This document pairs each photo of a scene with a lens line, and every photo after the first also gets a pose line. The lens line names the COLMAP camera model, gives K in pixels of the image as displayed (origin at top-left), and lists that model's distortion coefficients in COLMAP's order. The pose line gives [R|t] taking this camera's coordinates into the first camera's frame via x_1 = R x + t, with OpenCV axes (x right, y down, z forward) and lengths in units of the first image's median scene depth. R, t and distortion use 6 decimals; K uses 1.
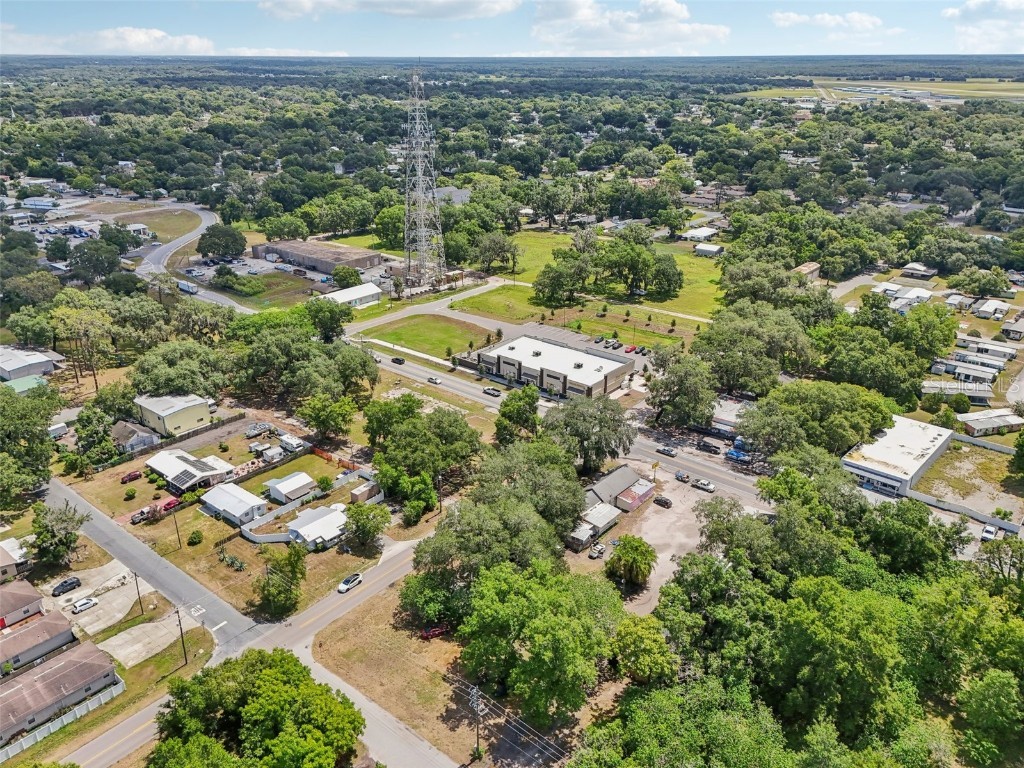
lens RADIAL K [[764.2, 0, 501.8], [0, 764.2, 382.2], [0, 0, 1]] dist [0.069227, -0.068214]
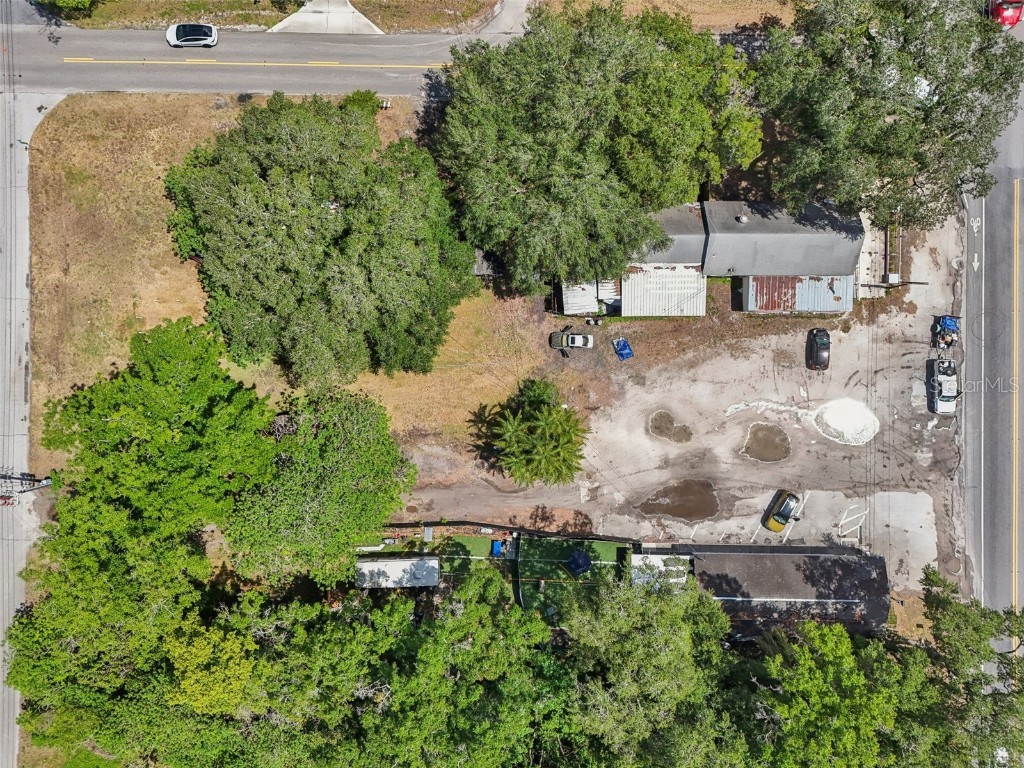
lens RADIAL K [[781.3, 0, 516.3], [0, 781.3, 368.2], [0, 0, 1]] dist [0.064896, -0.085076]
pose [[0.654542, 0.755937, 0.011547, 0.086360], [-0.296719, 0.242812, 0.923580, -0.188433], [0.695365, -0.607948, 0.383232, 0.617705]]
